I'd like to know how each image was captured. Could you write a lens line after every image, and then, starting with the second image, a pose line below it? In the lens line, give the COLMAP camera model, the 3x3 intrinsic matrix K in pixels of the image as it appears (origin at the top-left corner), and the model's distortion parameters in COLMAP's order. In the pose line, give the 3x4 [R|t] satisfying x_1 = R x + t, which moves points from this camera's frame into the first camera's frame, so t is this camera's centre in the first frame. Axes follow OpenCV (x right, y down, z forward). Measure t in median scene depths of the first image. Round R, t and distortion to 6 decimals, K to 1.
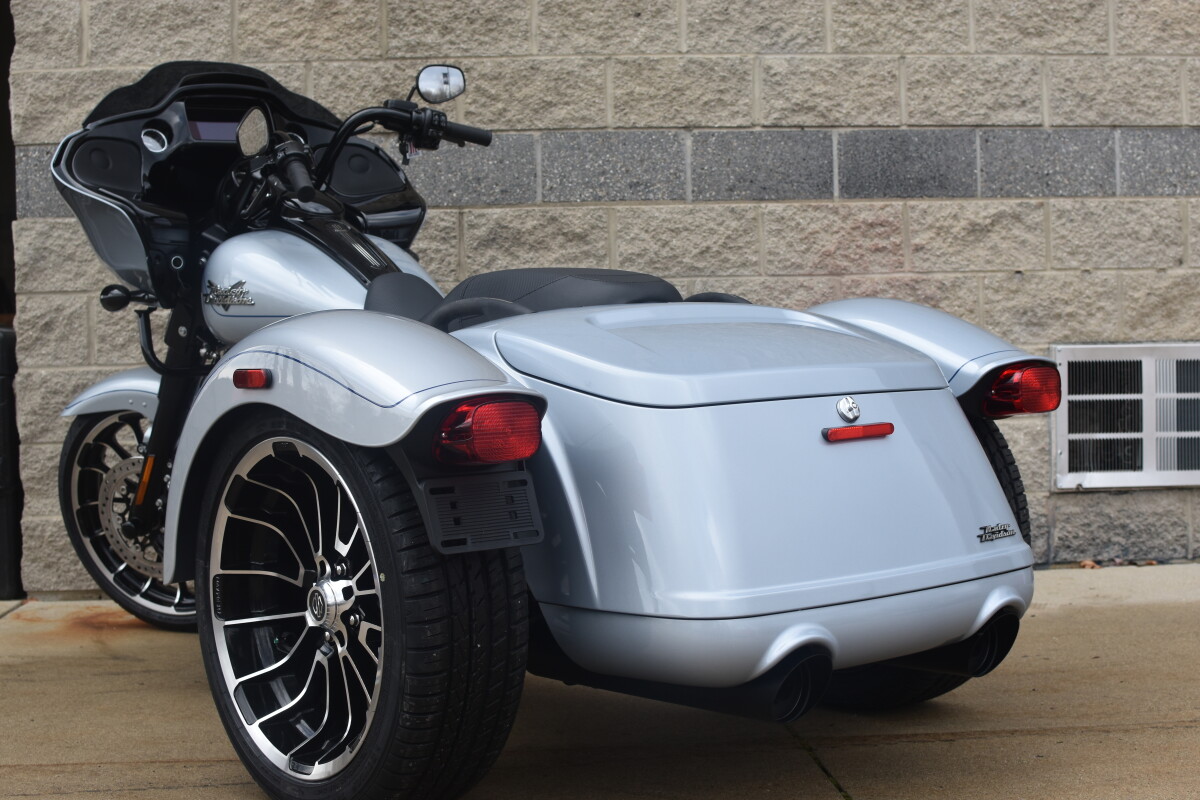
lens RADIAL K [[1884.4, 0, 600.4], [0, 1884.4, 399.0], [0, 0, 1]] dist [-0.166537, 0.000000]
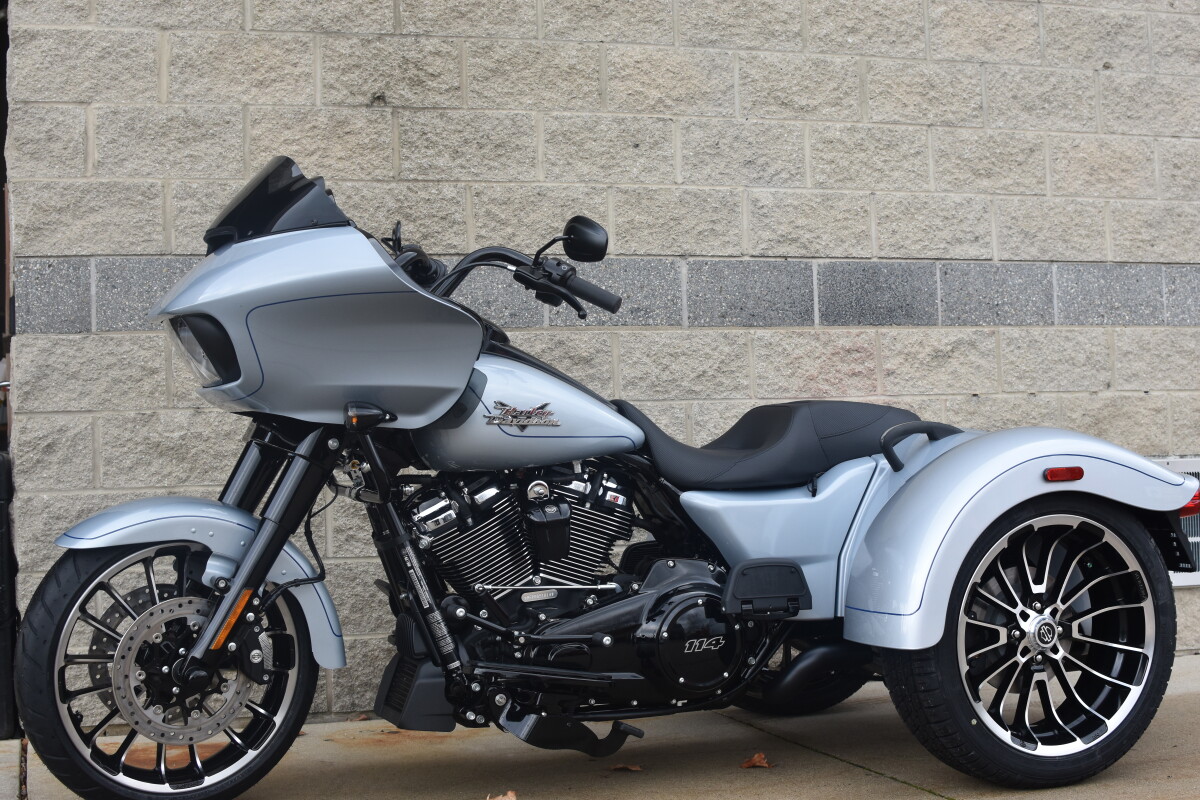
lens RADIAL K [[1884.4, 0, 599.6], [0, 1884.4, 400.3], [0, 0, 1]] dist [-0.166537, 0.000000]
pose [[0.968349, 0.002619, 0.249587, -0.258282], [0.013555, 0.997918, -0.063062, 0.000033], [-0.249232, 0.064449, 0.966297, 0.011622]]
